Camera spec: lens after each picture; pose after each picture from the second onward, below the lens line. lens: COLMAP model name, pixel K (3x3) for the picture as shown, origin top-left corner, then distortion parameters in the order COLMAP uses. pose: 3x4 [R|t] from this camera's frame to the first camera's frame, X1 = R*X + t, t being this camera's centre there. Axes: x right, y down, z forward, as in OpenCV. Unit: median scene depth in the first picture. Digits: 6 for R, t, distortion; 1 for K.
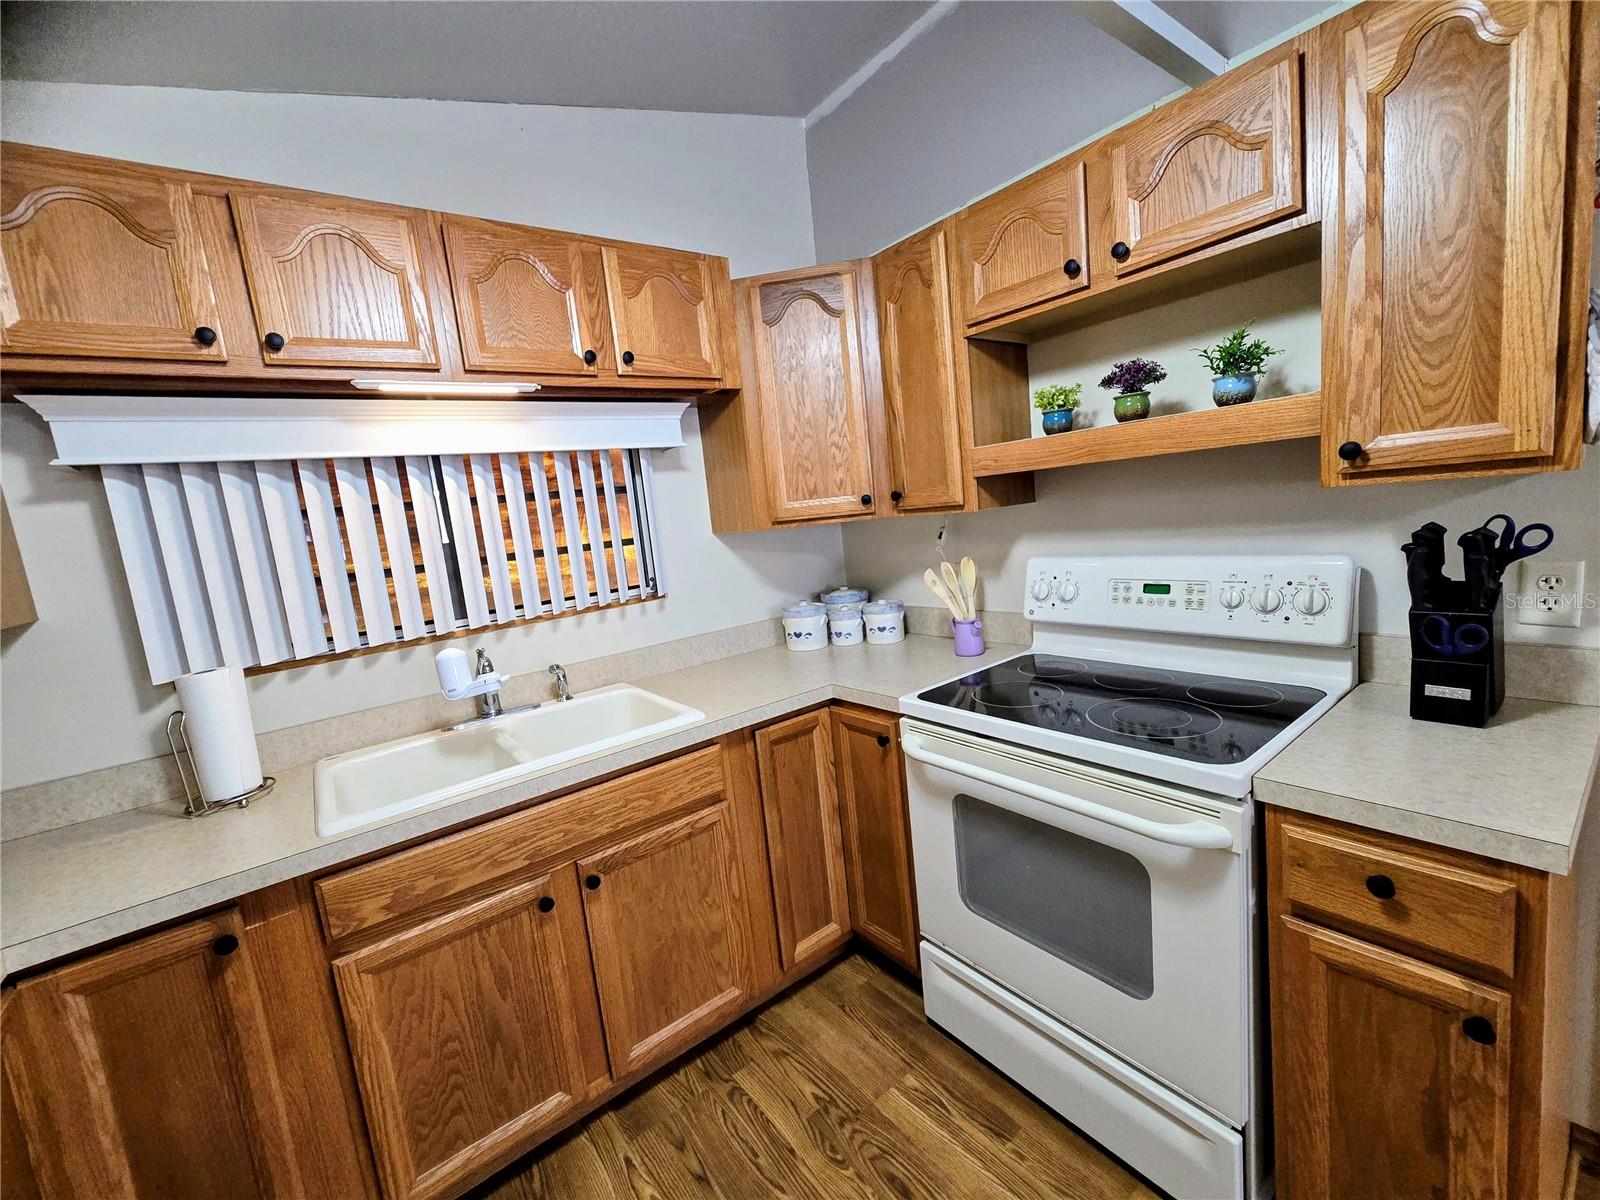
lens RADIAL K [[655.3, 0, 798.6], [0, 655.3, 599.0], [0, 0, 1]] dist [0.000061, 0.000251]
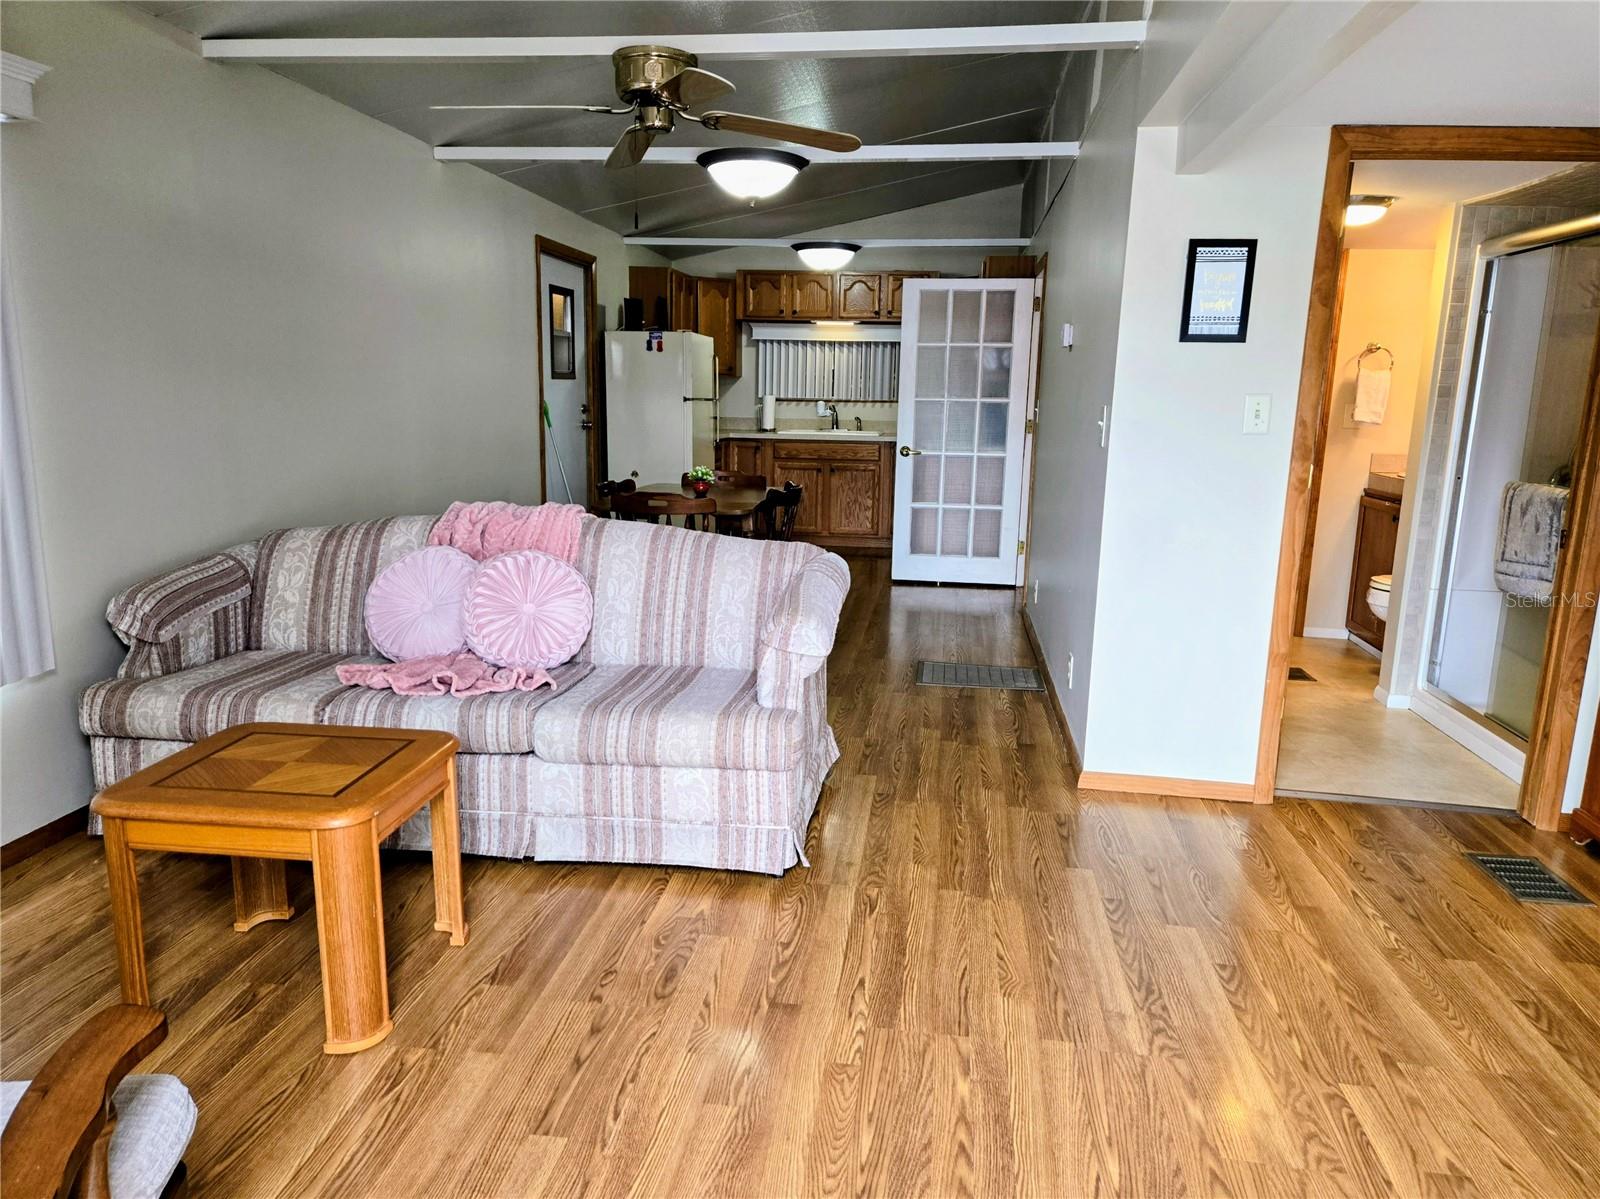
lens RADIAL K [[1077.0, 0, 800.0], [0, 1077.0, 599.5], [0, 0, 1]] dist [0.092510, -0.088341]
pose [[0.707403, 0.259267, -0.657542, 3.597533], [-0.189698, 0.965806, 0.176732, 0.106945], [0.680879, -0.000286, 0.732396, -3.413729]]
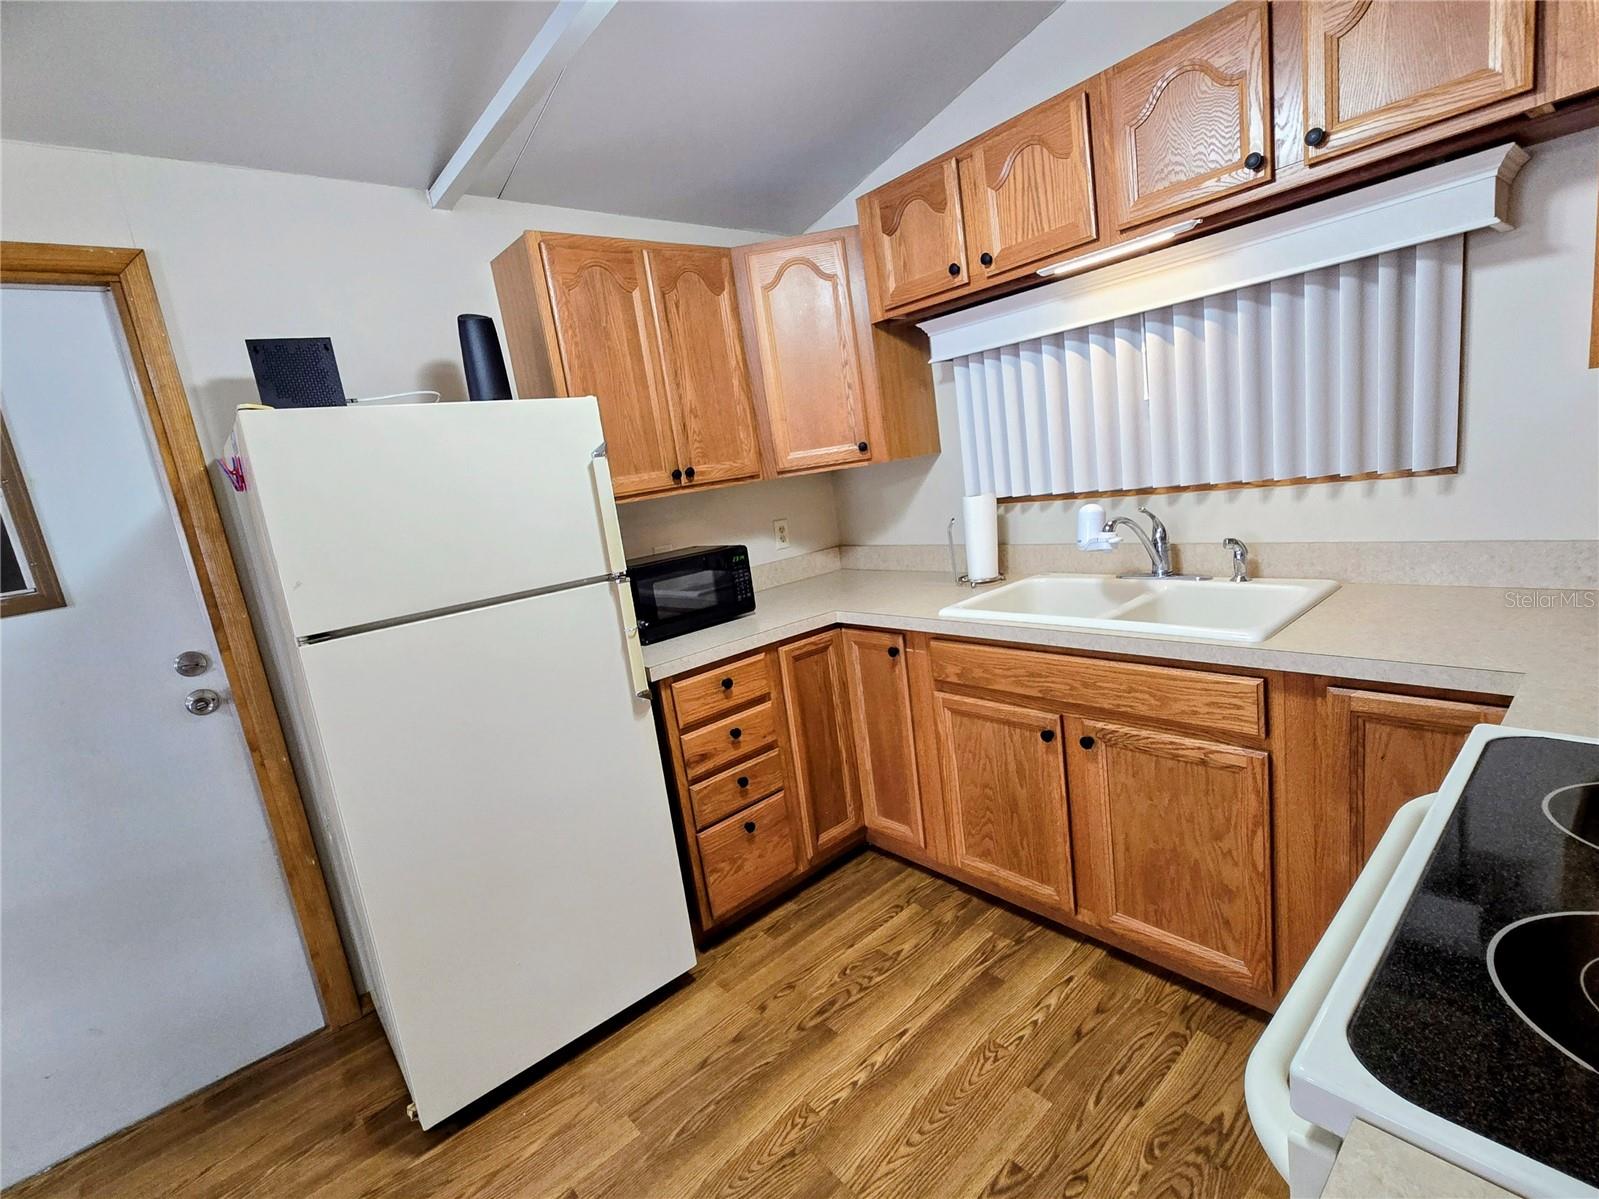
lens RADIAL K [[758.1, 0, 791.9], [0, 758.1, 586.3], [0, 0, 1]] dist [0.027791, -0.000160]
pose [[0.067483, 0.266131, -0.961572, 0.784689], [0.004194, 0.963685, 0.267010, -0.150365], [0.997712, -0.022051, 0.063916, 0.440771]]
